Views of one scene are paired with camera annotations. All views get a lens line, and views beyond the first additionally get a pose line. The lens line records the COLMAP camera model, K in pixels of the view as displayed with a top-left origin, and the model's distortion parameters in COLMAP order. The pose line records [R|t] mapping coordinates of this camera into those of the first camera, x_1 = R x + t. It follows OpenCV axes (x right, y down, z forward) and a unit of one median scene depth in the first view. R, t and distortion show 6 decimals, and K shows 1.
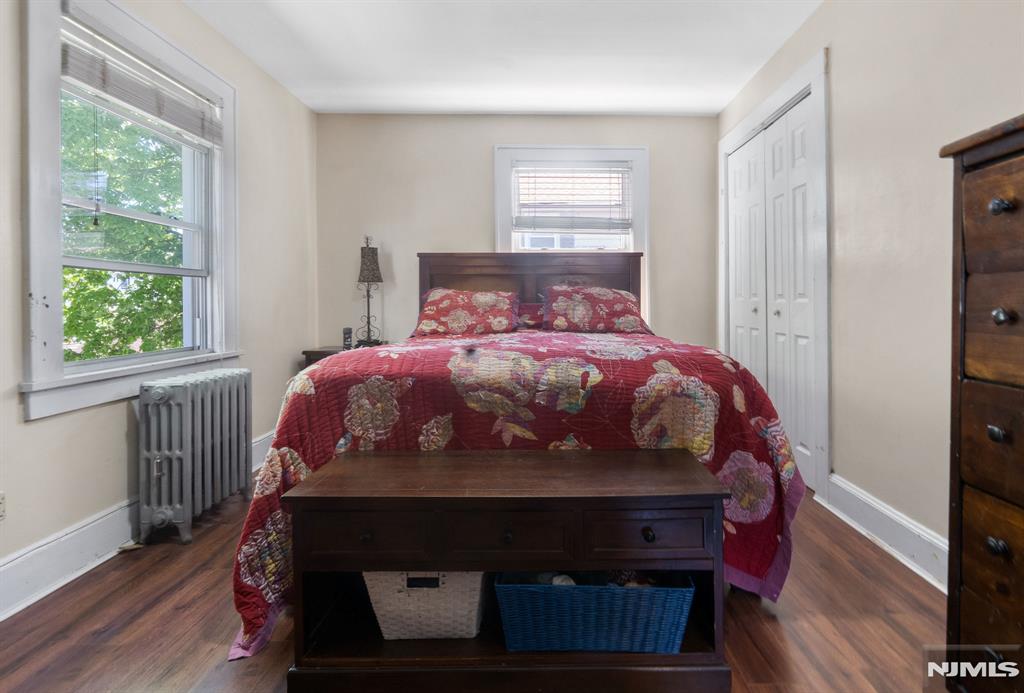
lens RADIAL K [[474.8, 0, 504.6], [0, 474.8, 321.2], [0, 0, 1]] dist [-0.005182, 0.001668]
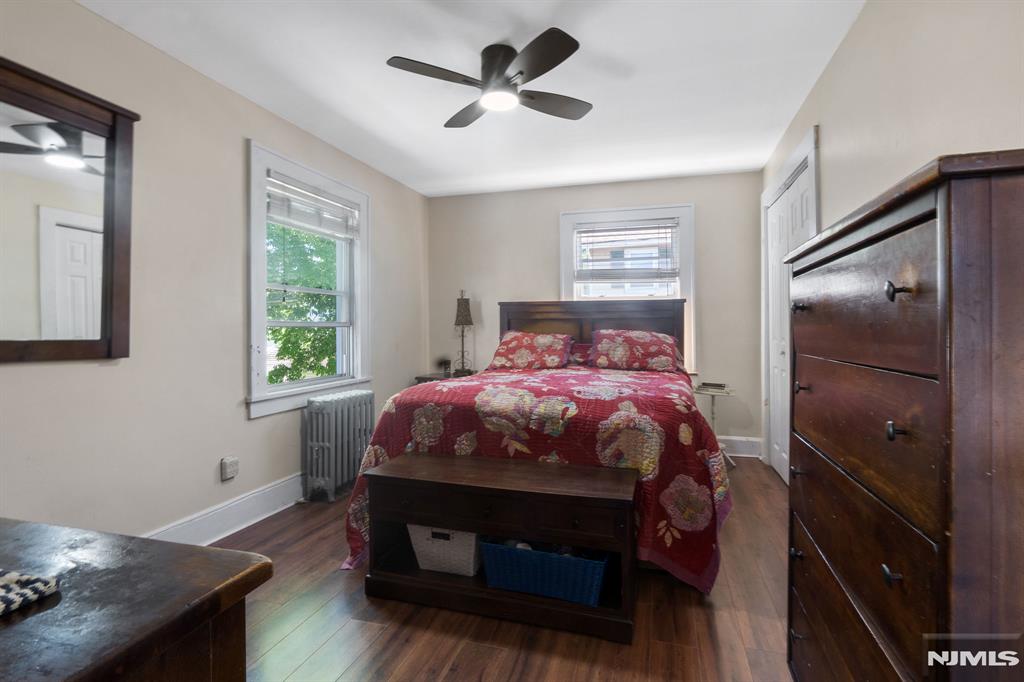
lens RADIAL K [[474.8, 0, 514.9], [0, 474.8, 335.3], [0, 0, 1]] dist [-0.005182, 0.001668]
pose [[0.953776, 0.005191, -0.300473, 0.371108], [-0.005059, 0.999986, 0.001217, -0.087478], [0.300475, 0.000359, 0.953790, -0.307593]]
